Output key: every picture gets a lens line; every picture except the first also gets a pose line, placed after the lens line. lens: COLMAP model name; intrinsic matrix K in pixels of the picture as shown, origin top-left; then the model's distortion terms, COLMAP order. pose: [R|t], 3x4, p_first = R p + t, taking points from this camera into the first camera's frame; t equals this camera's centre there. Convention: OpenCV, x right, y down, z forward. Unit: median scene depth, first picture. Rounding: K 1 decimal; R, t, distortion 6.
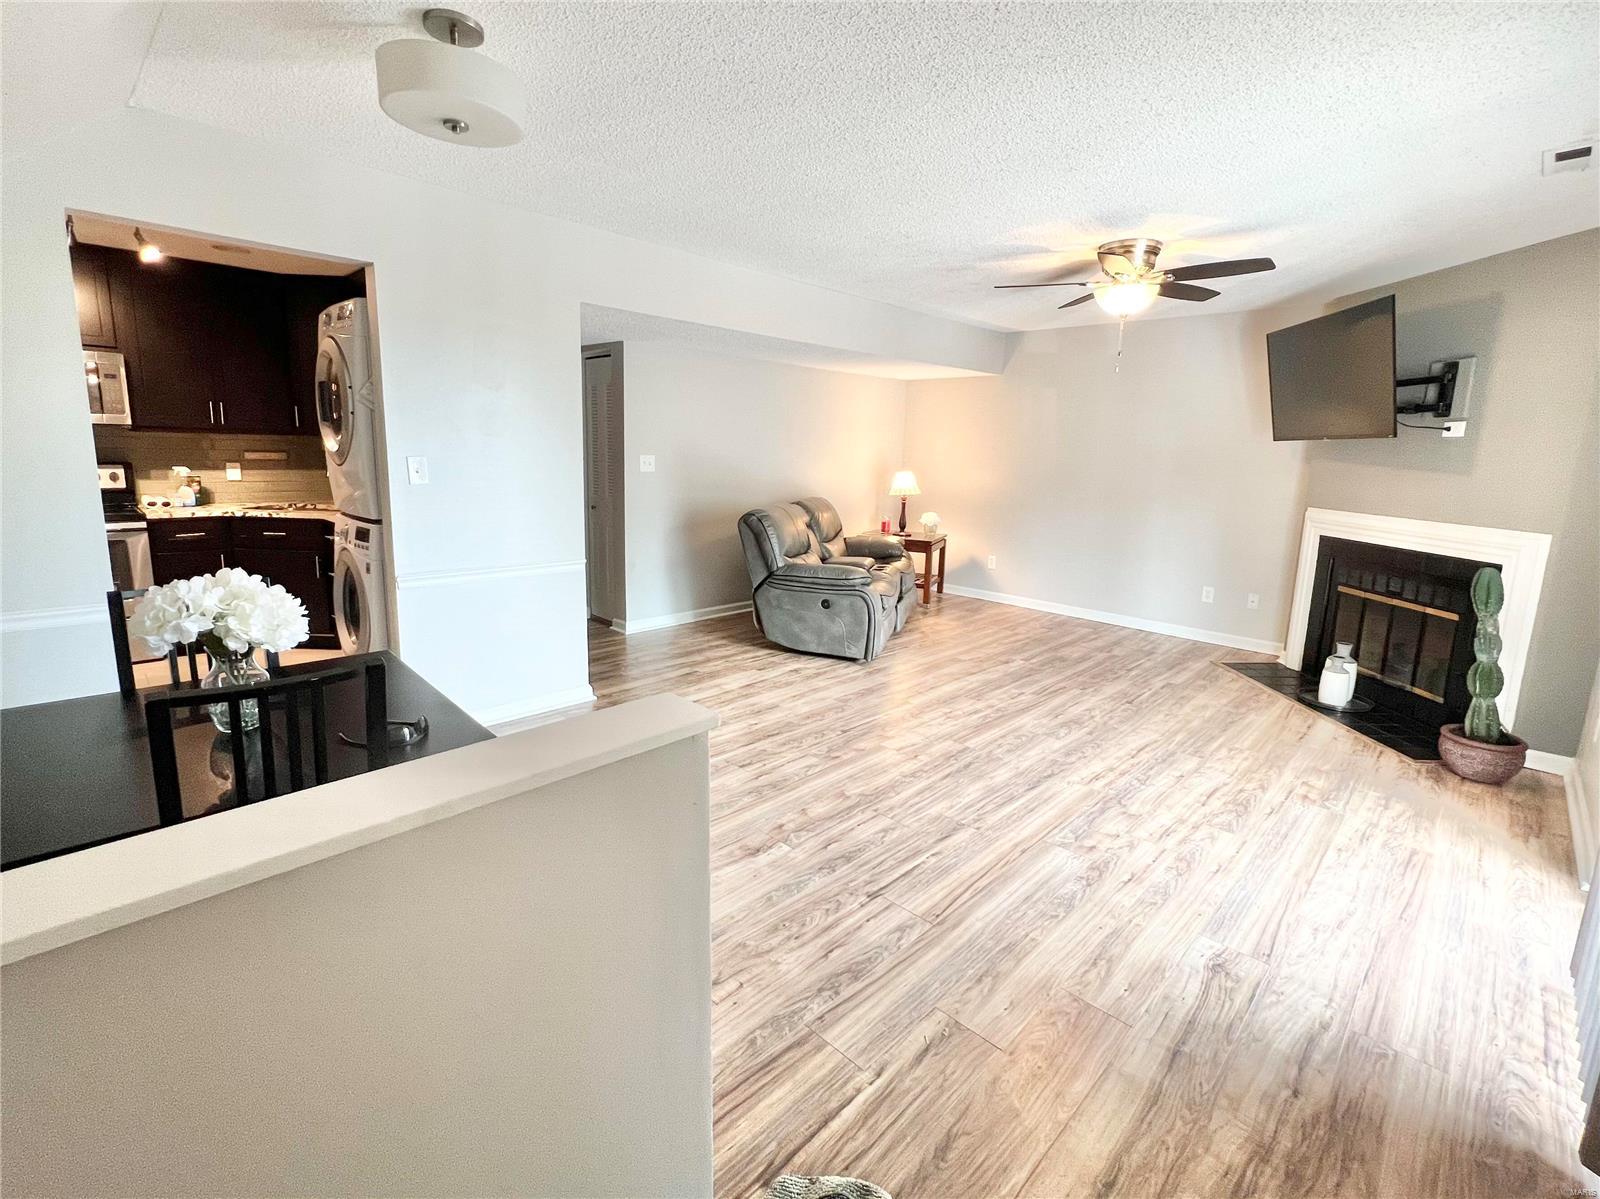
lens RADIAL K [[751.3, 0, 806.5], [0, 751.3, 552.7], [0, 0, 1]] dist [0.001145, 0.001147]
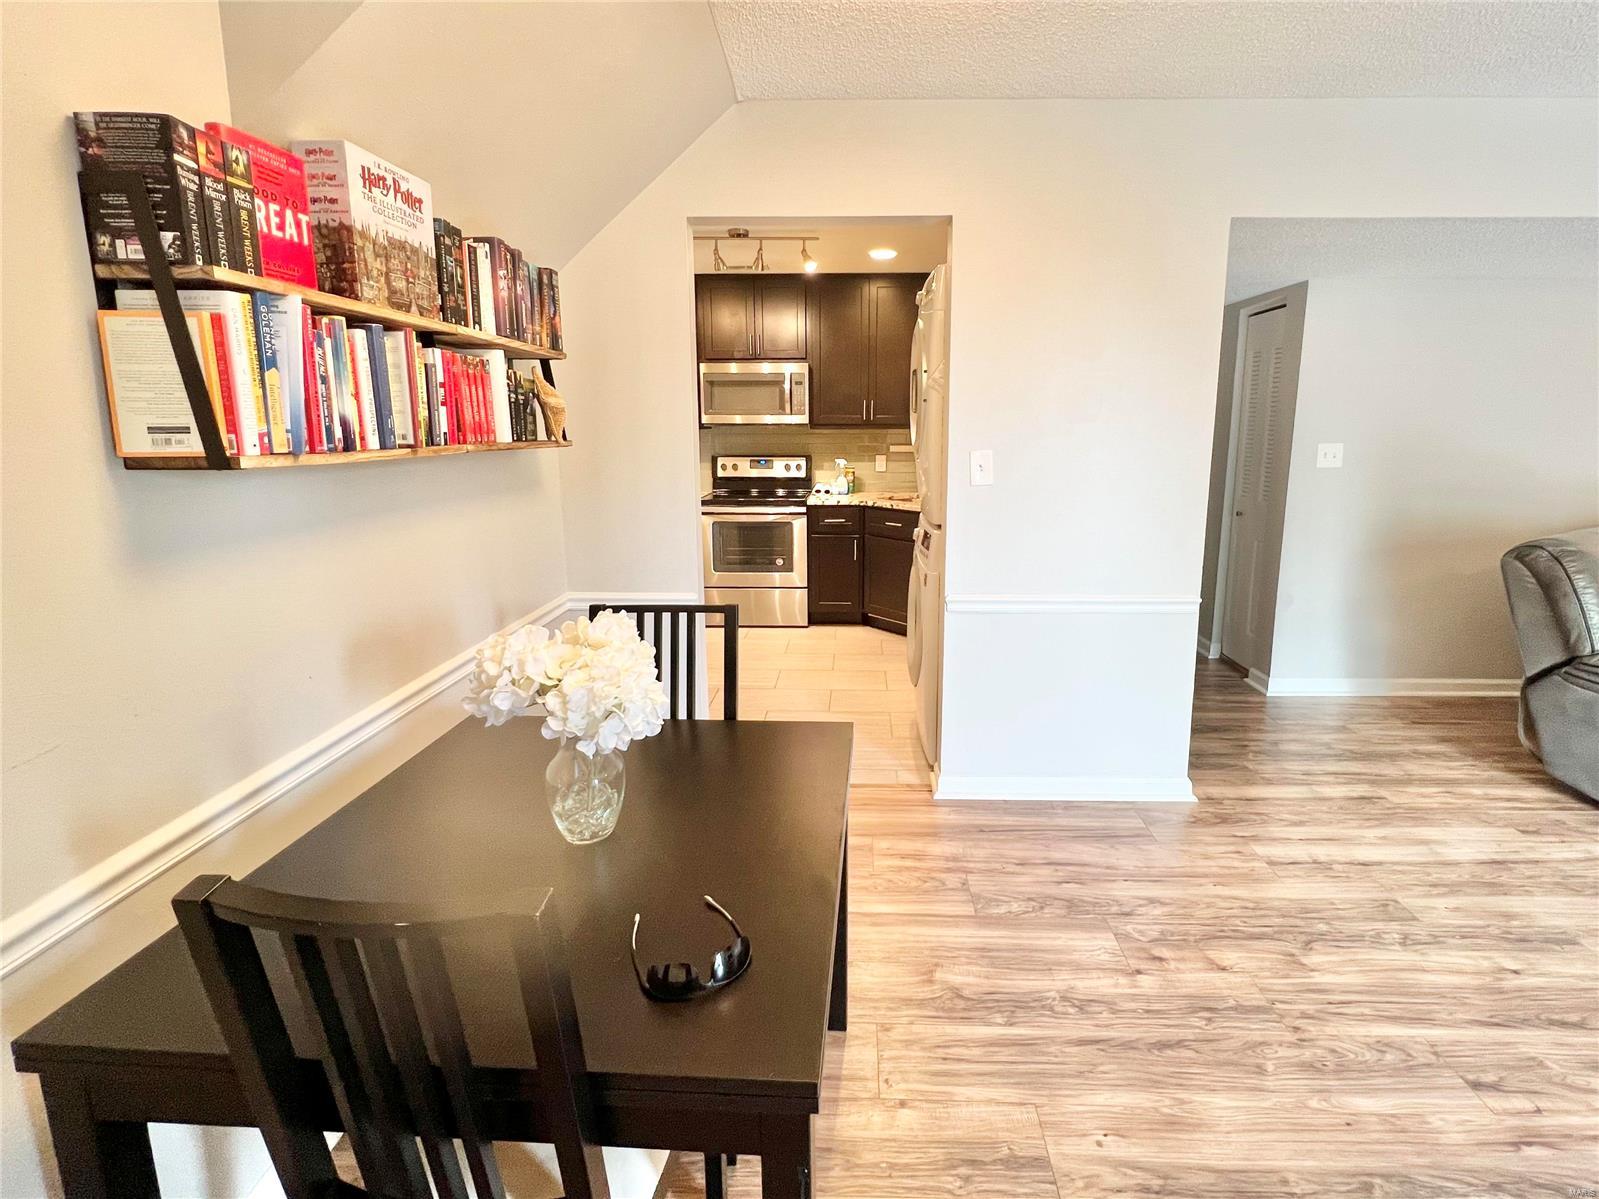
lens RADIAL K [[750.8, 0, 806.0], [0, 750.8, 552.7], [0, 0, 1]] dist [0.001145, 0.001147]
pose [[0.680247, 0.094052, -0.726924, -0.036726], [-0.083886, 0.995207, 0.050263, -0.029378], [0.728167, 0.026788, 0.684876, 0.215677]]
